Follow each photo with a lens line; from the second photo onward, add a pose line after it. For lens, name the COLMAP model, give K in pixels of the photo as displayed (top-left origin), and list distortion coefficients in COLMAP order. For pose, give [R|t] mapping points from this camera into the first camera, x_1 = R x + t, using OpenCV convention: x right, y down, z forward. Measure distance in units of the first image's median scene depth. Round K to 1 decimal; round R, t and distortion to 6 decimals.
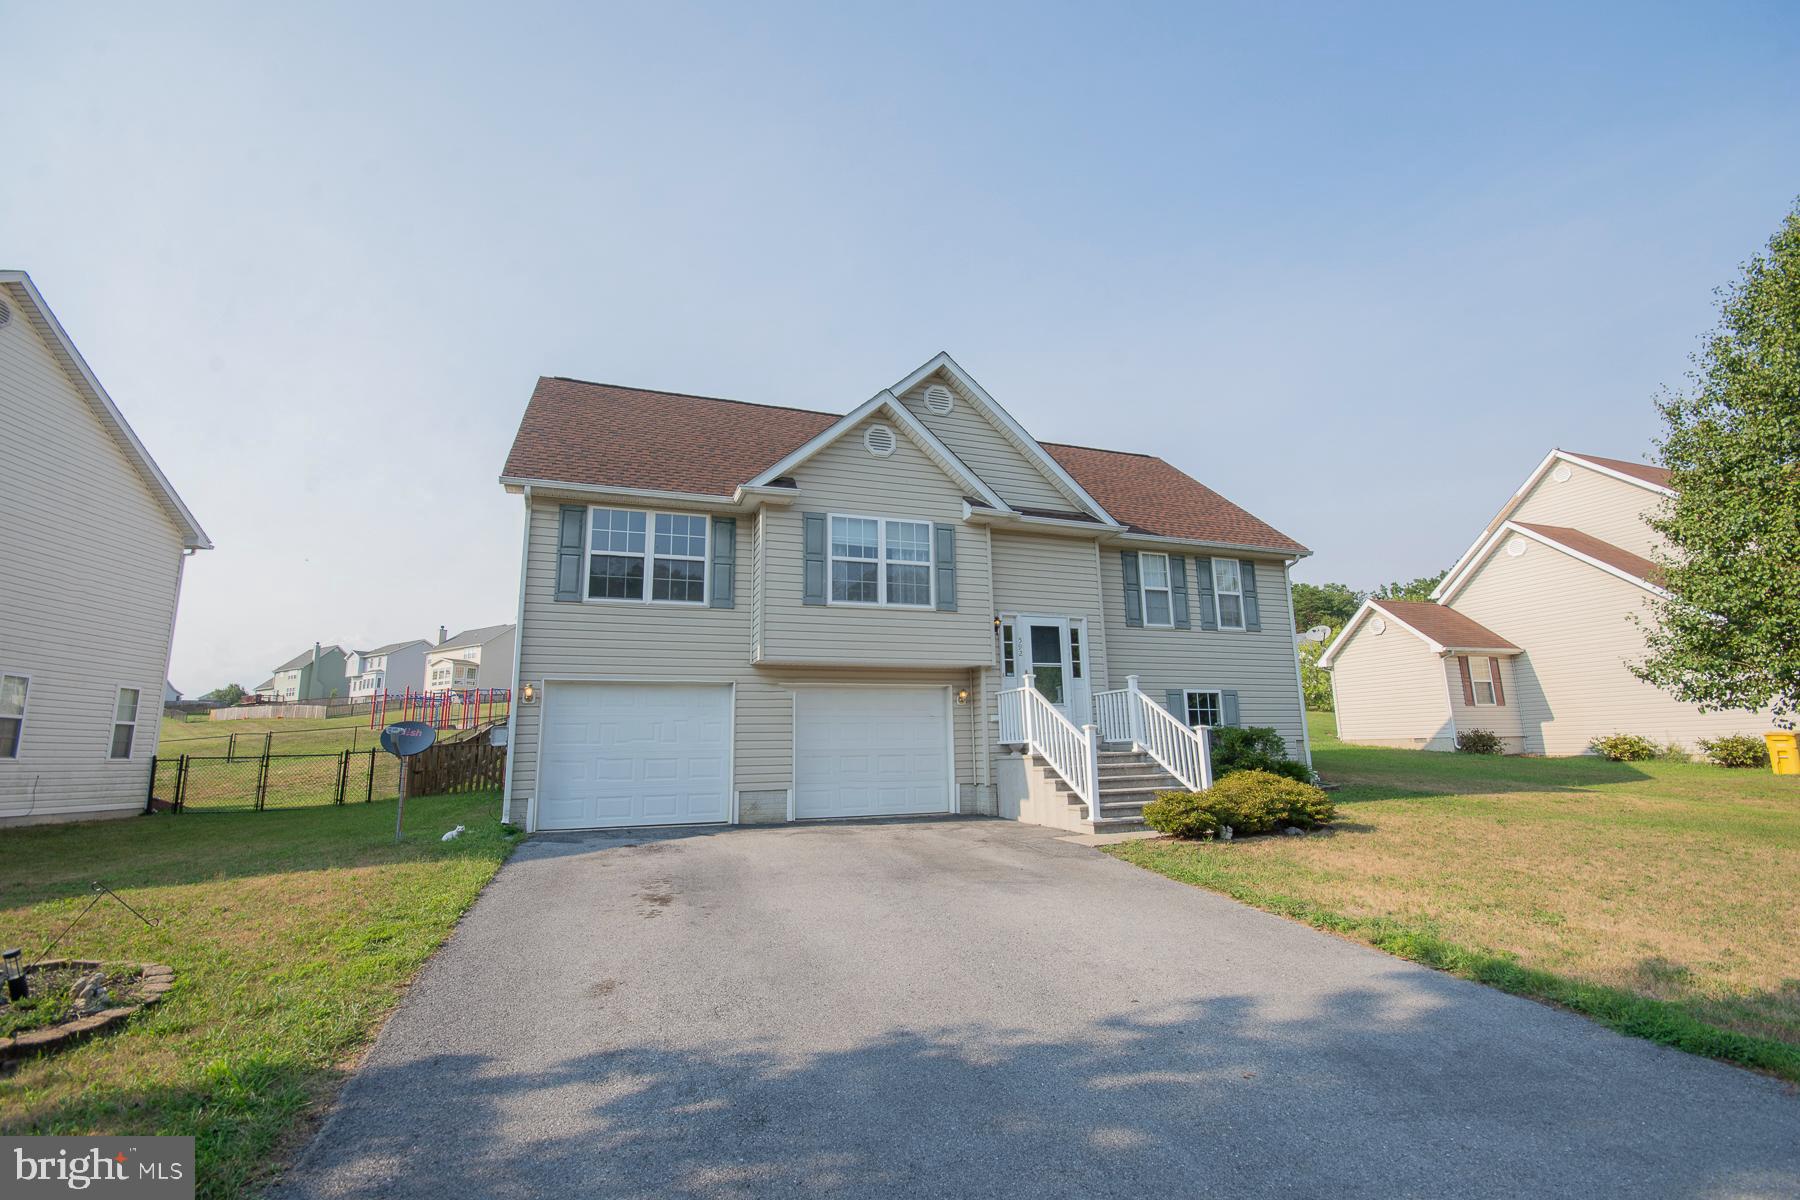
lens RADIAL K [[794.3, 0, 900.0], [0, 794.3, 600.0], [0, 0, 1]] dist [-0.003309, -0.000396]
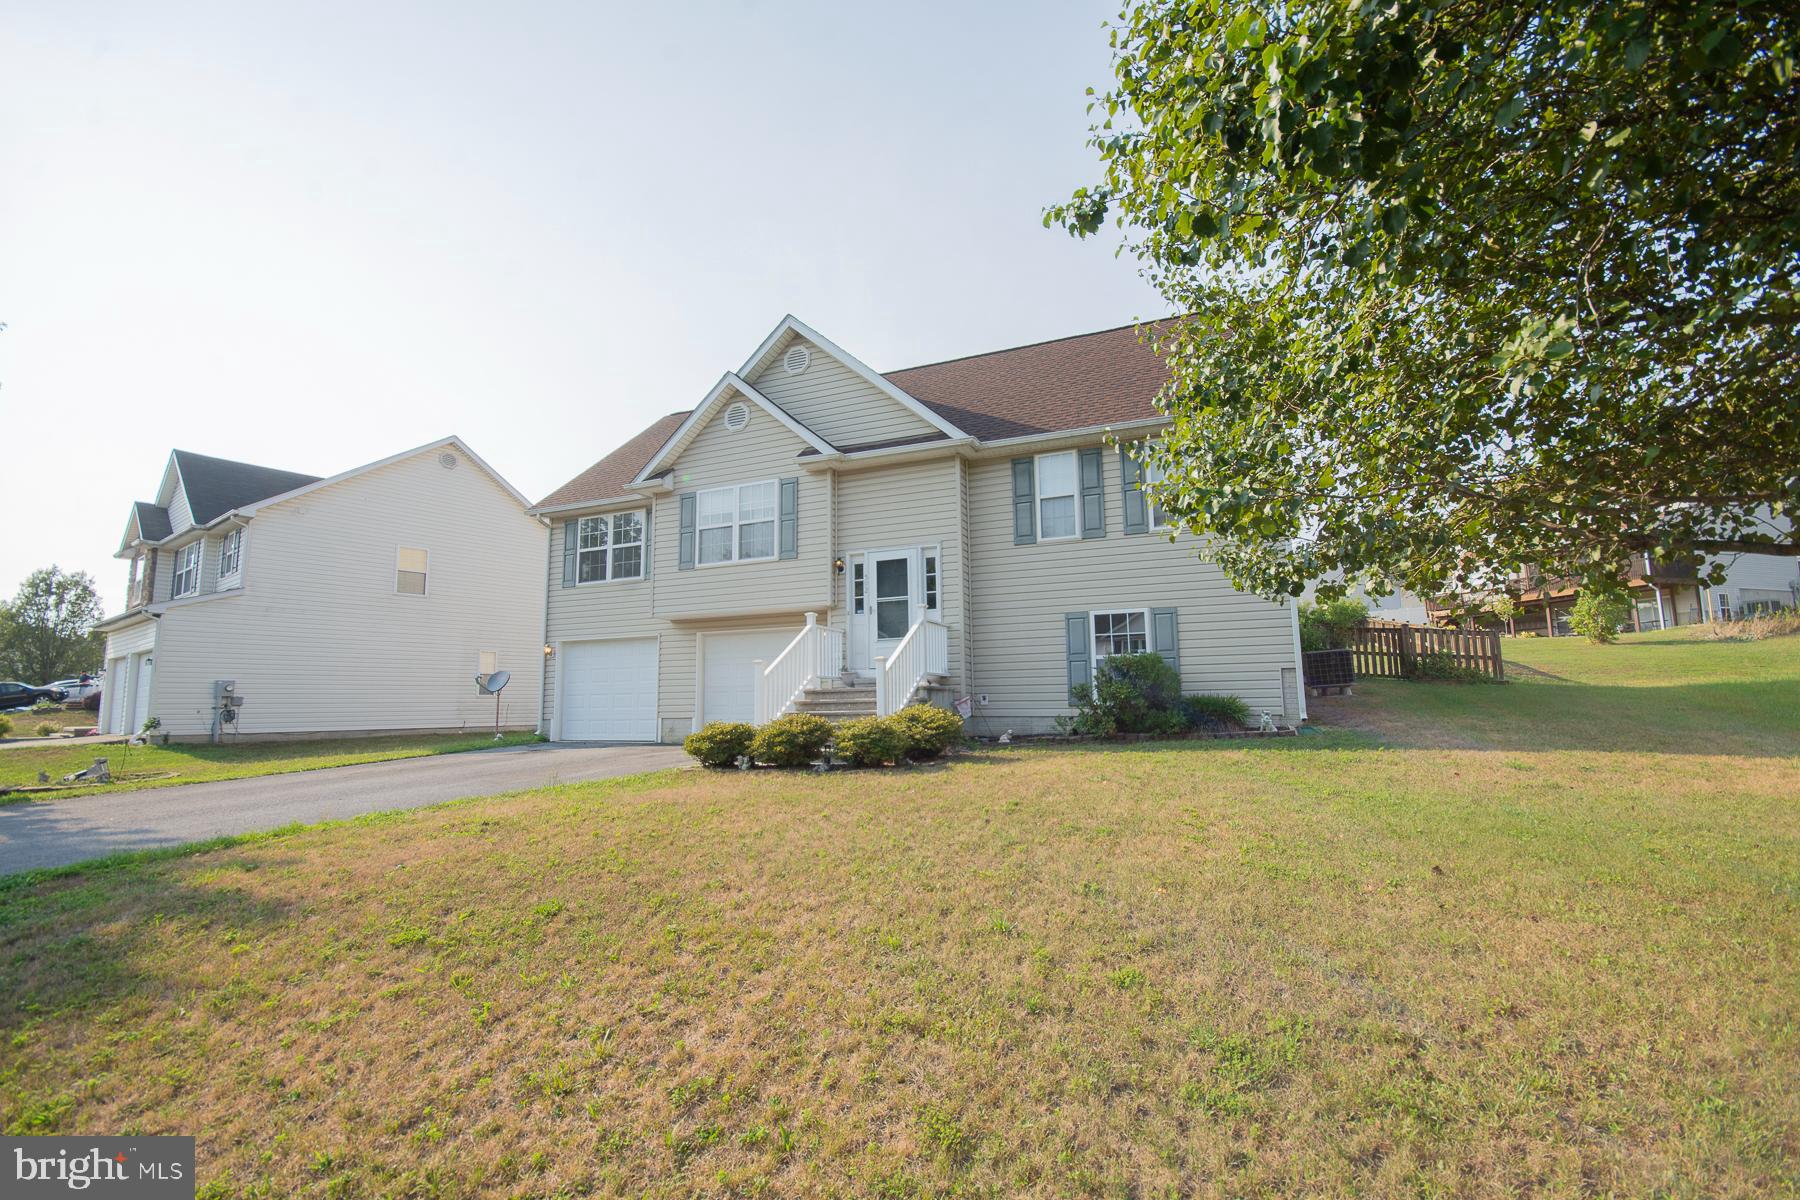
lens RADIAL K [[808.1, 0, 900.0], [0, 808.1, 600.0], [0, 0, 1]] dist [-0.001003, -0.000312]
pose [[0.720524, -0.082799, -0.688469, 0.922716], [0.130991, 0.991222, 0.017880, 0.069450], [0.680946, -0.103066, 0.725045, 0.295637]]
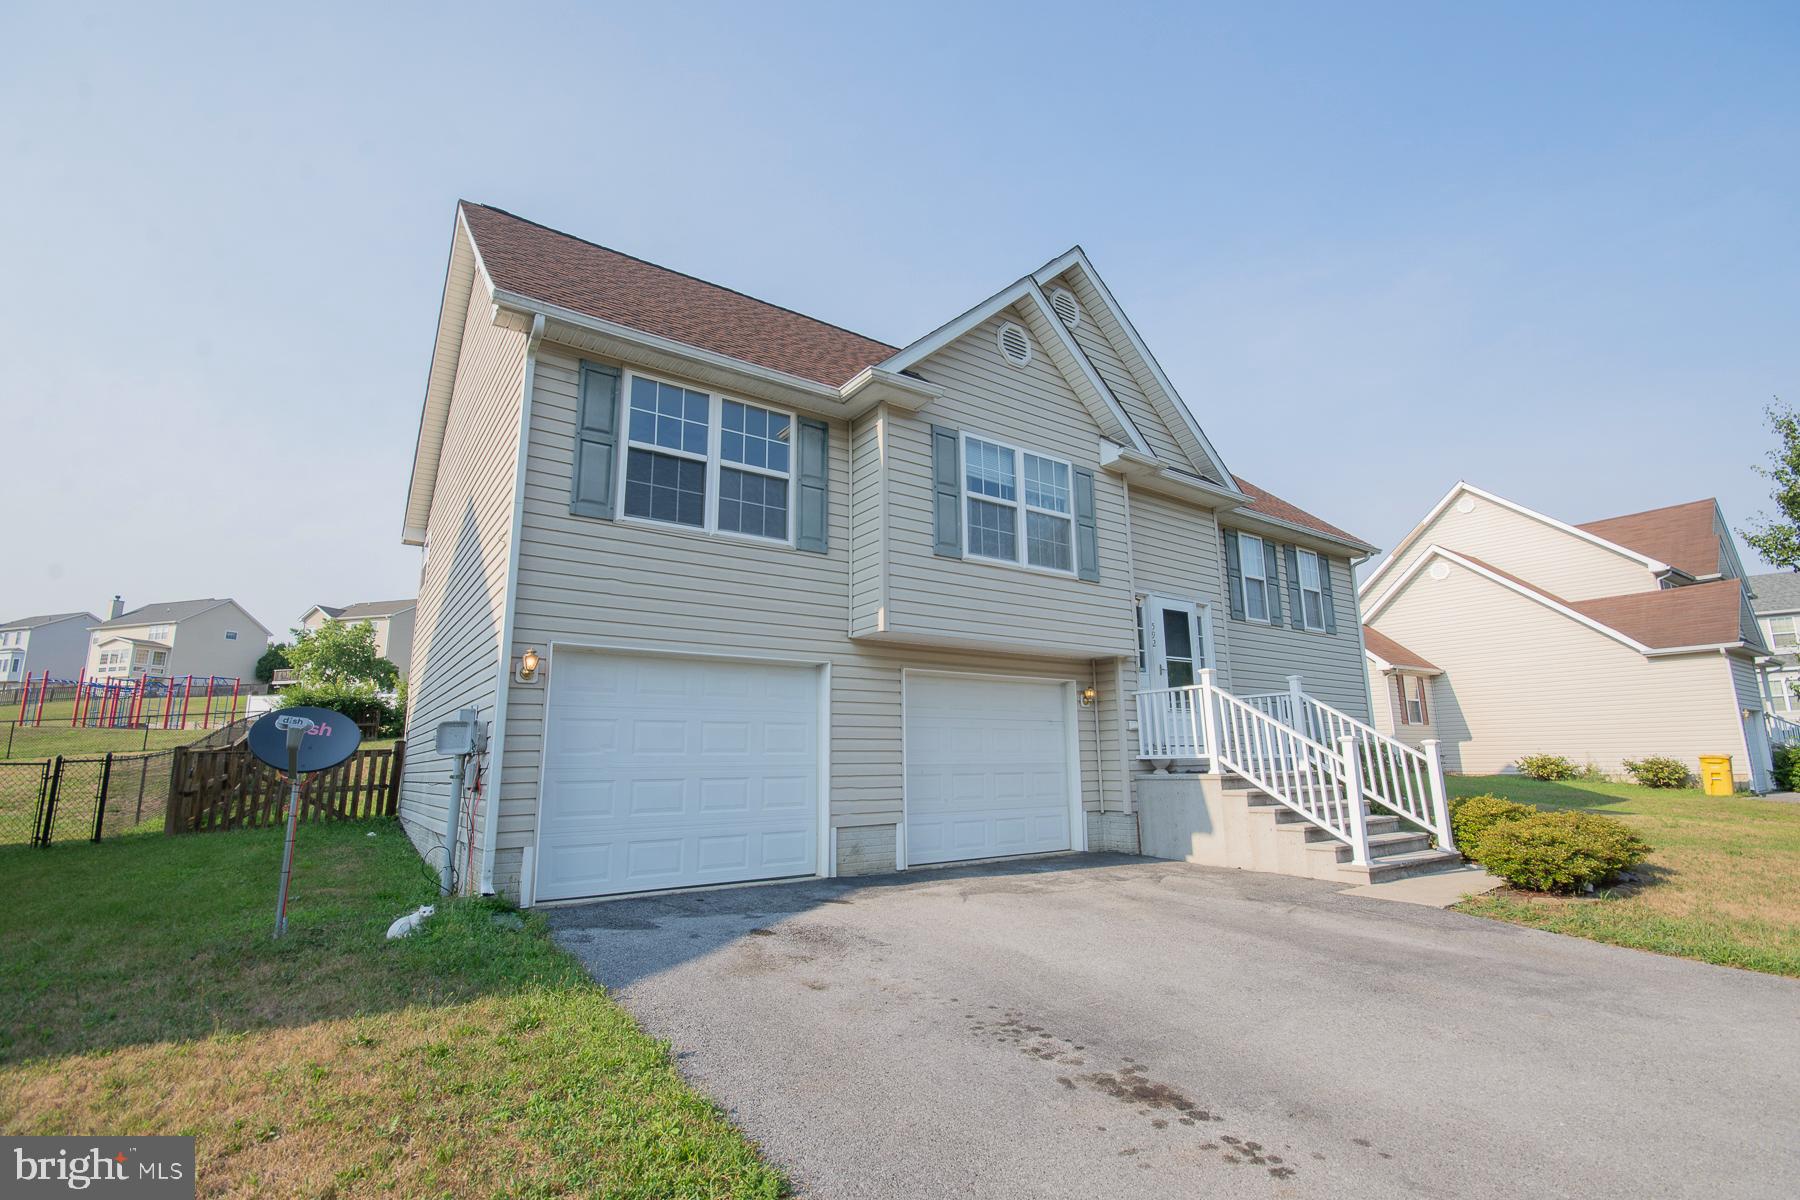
lens RADIAL K [[808.1, 0, 900.0], [0, 808.1, 600.0], [0, 0, 1]] dist [-0.001003, -0.000312]
pose [[0.966164, 0.059874, 0.250881, -0.303228], [-0.057499, 0.998204, -0.016794, 0.054575], [-0.251436, 0.001800, 0.967872, 0.304584]]
